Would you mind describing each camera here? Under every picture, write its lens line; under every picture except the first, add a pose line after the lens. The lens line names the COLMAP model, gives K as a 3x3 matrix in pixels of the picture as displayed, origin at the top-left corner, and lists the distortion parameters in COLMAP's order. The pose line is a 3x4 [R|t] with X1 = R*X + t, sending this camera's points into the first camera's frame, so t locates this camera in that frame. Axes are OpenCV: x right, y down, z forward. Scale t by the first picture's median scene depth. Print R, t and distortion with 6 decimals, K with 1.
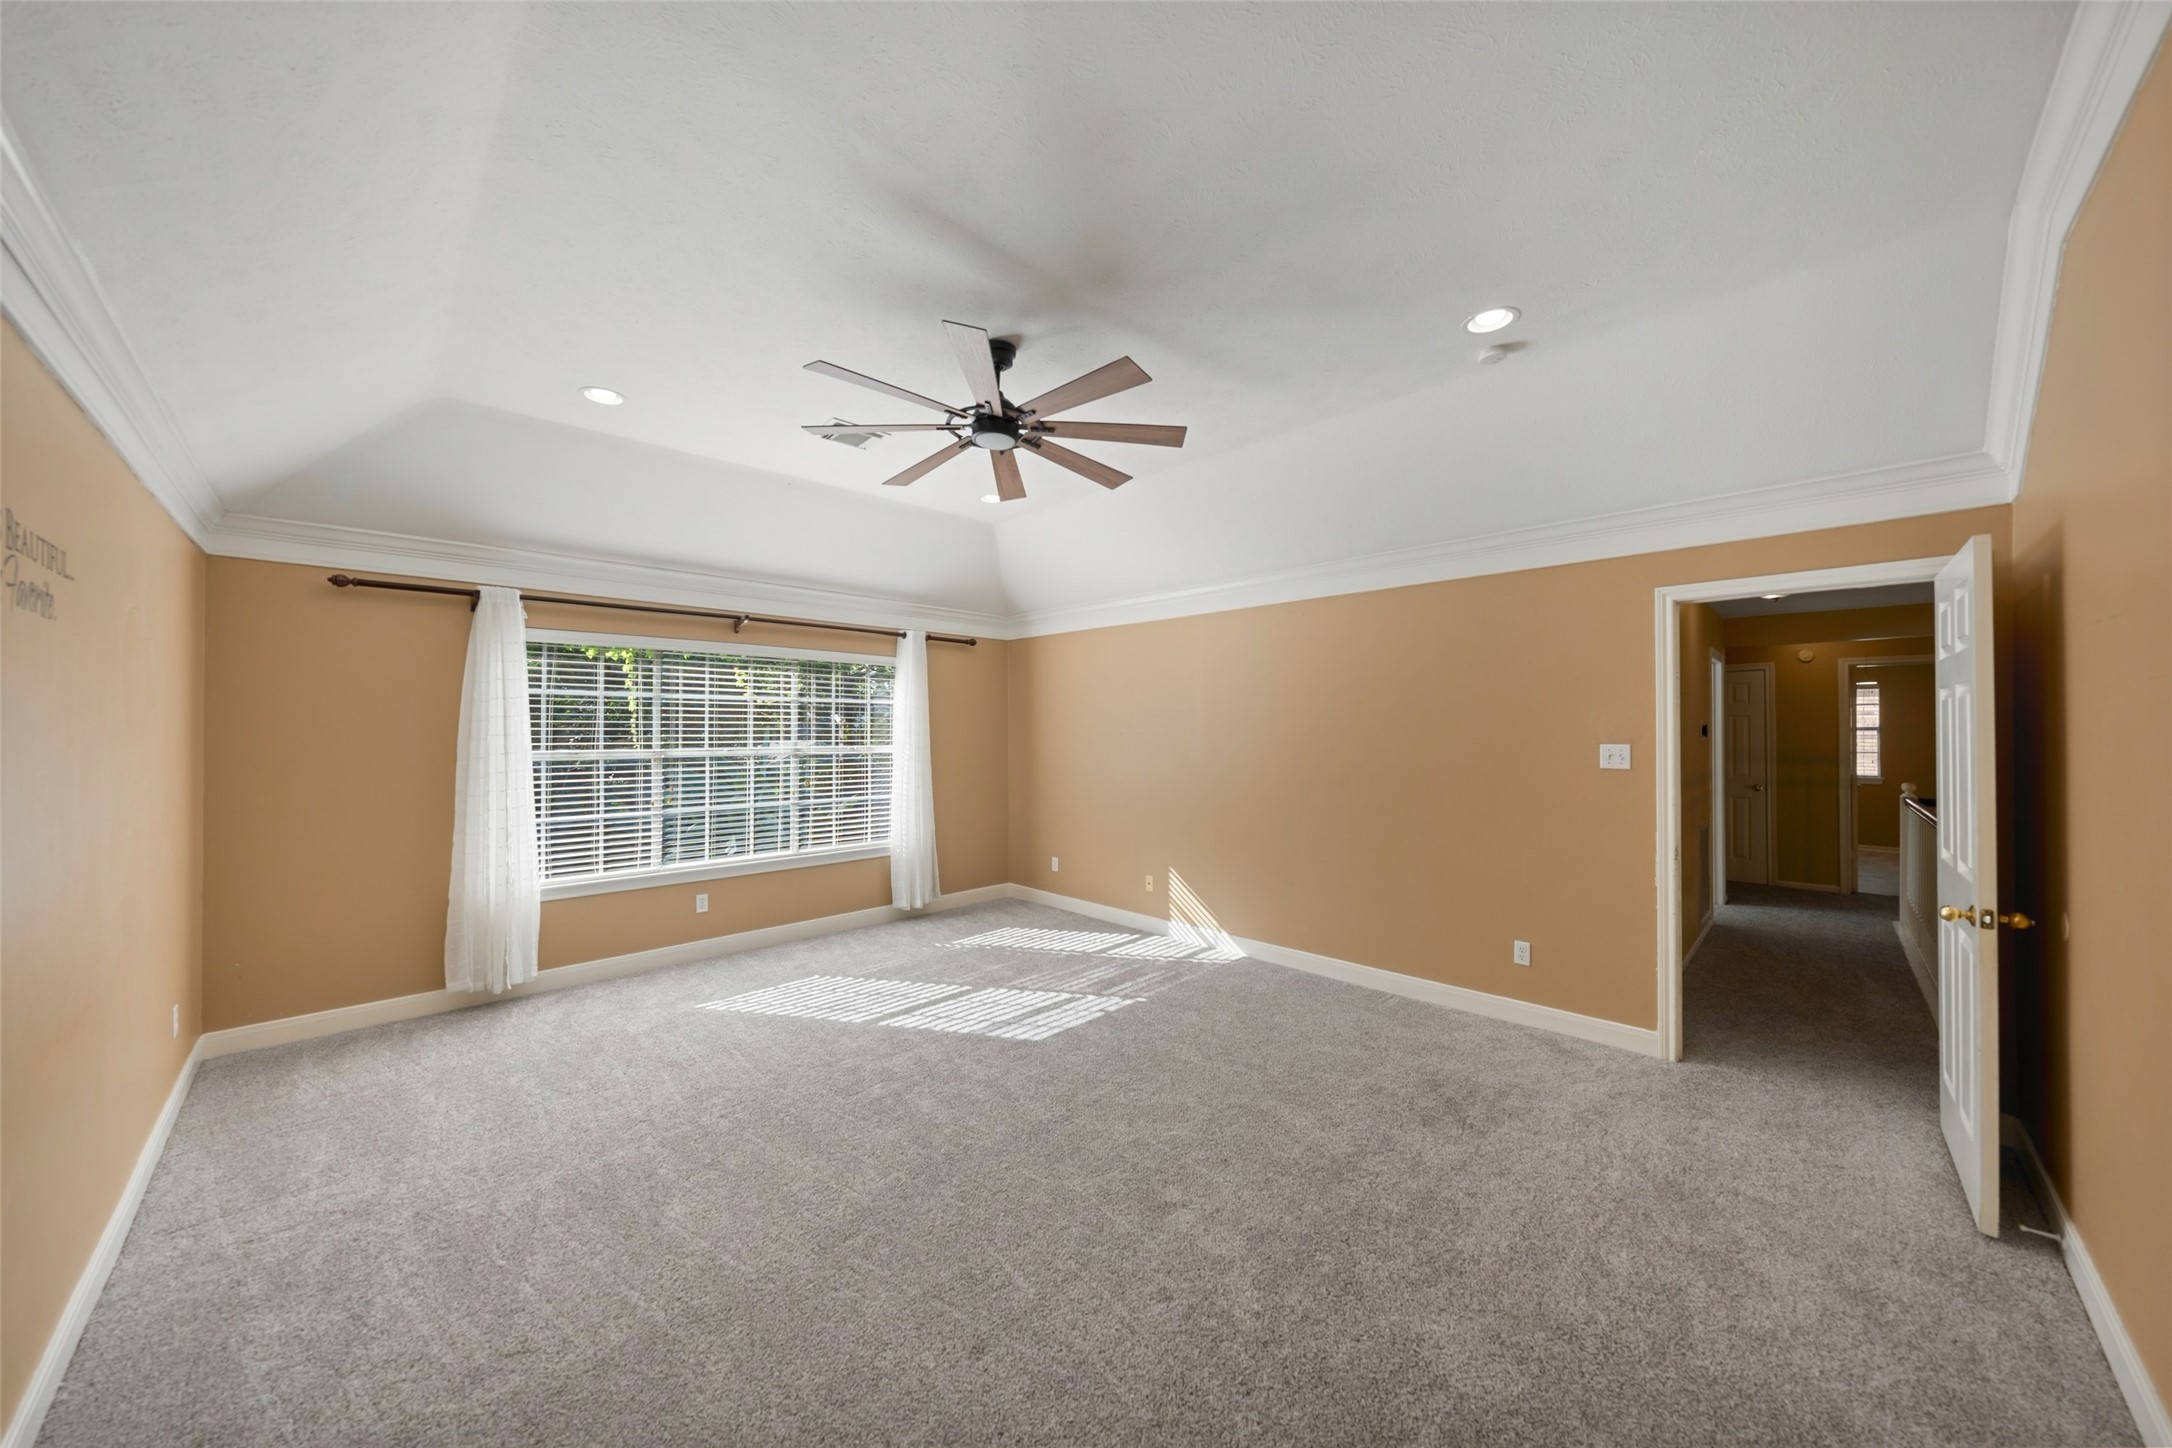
lens RADIAL K [[747.1, 0, 1063.4], [0, 747.1, 724.8], [0, 0, 1]] dist [-0.008939, -0.000067]
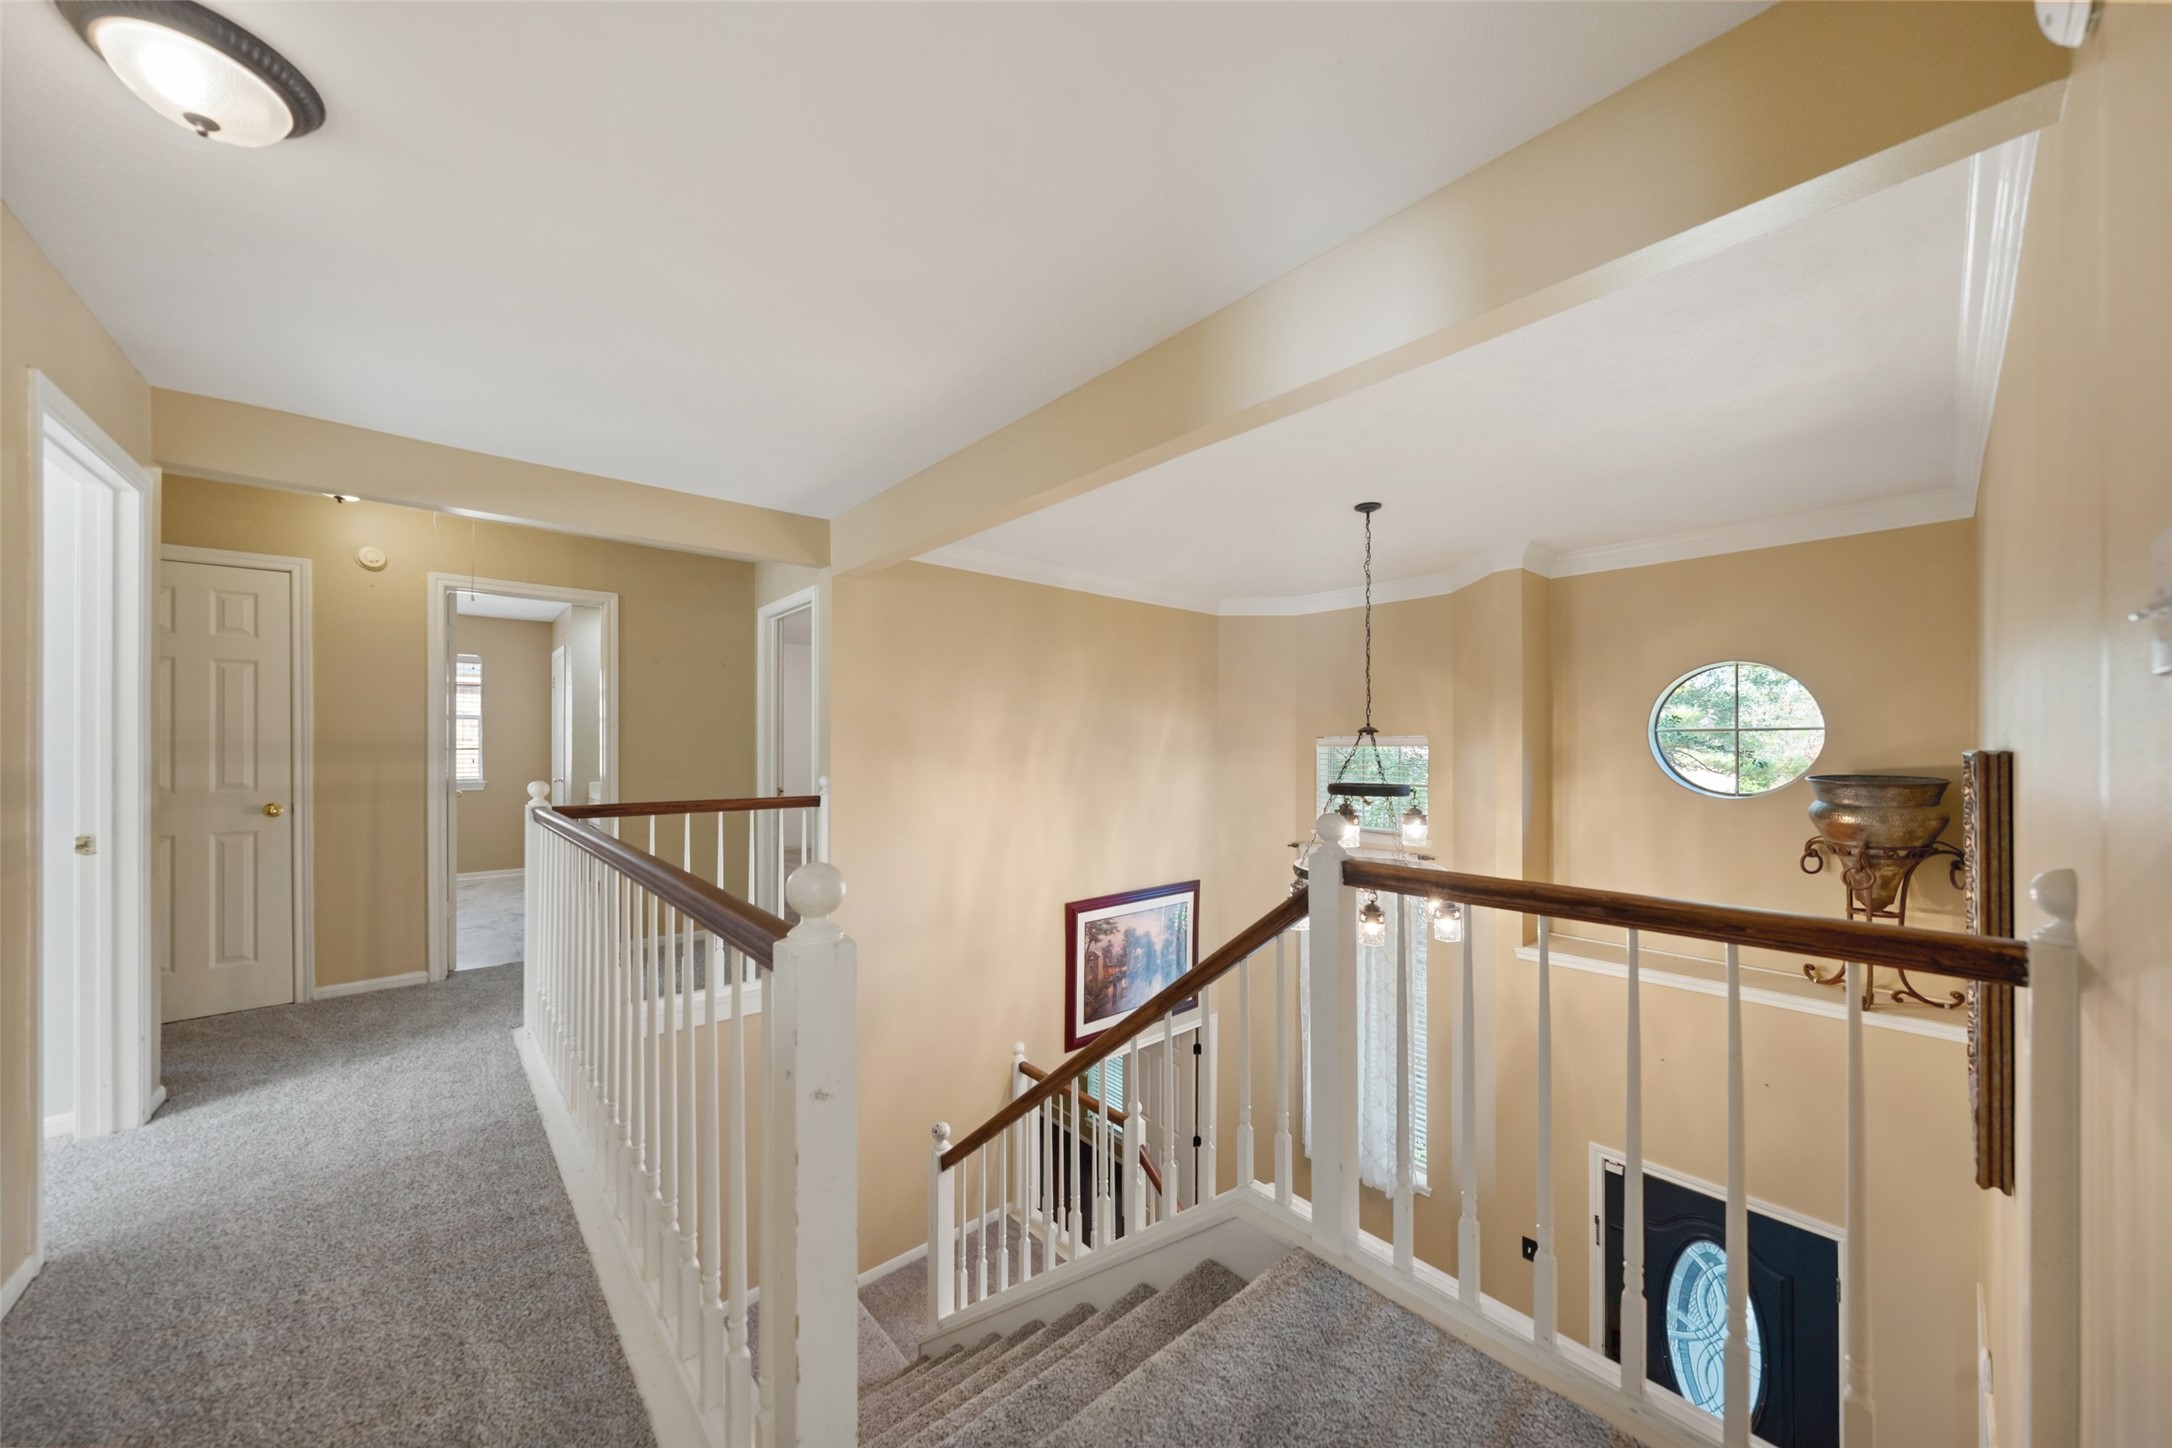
lens RADIAL K [[750.6, 0, 1075.8], [0, 750.6, 731.5], [0, 0, 1]] dist [0.001339, 0.000097]
pose [[0.061613, 0.007315, 0.998073, 0.243343], [-0.004239, 0.999966, -0.007067, 0.017604], [-0.998091, -0.003796, 0.061642, 0.226364]]
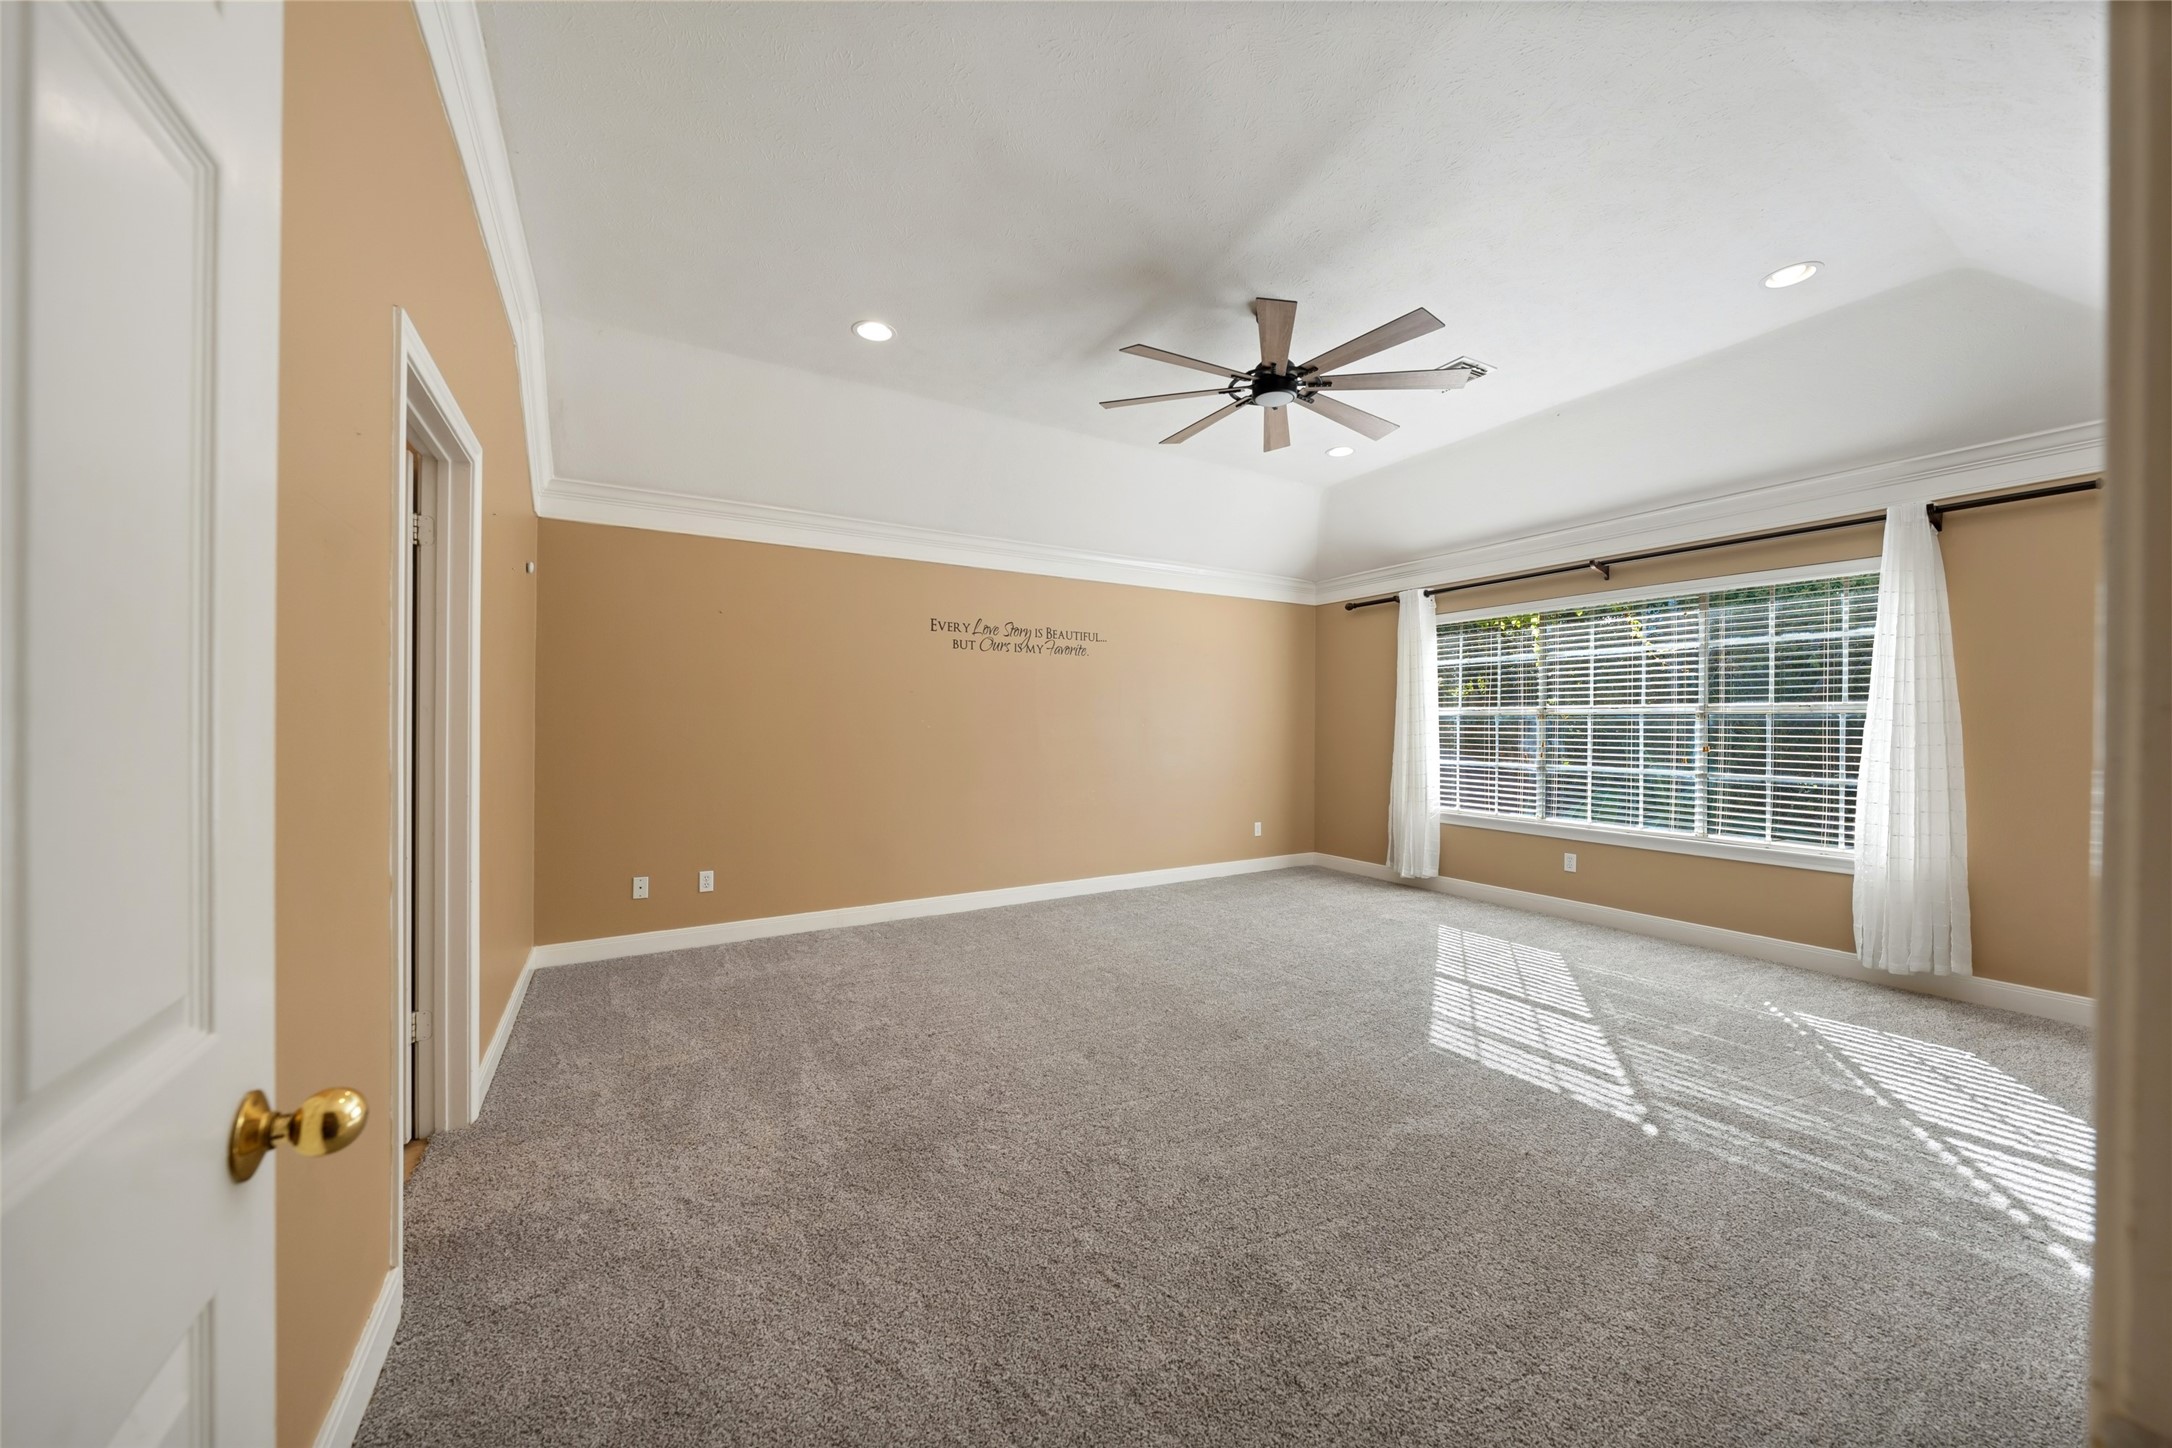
lens RADIAL K [[772.6, 0, 1089.1], [0, 772.6, 725.8], [0, 0, 1]] dist [-0.001617, -0.000072]
pose [[-0.235054, 0.005061, -0.971969, 0.763581], [0.006066, 0.999975, 0.003740, 0.059278], [0.971963, -0.005016, -0.235078, 0.724449]]
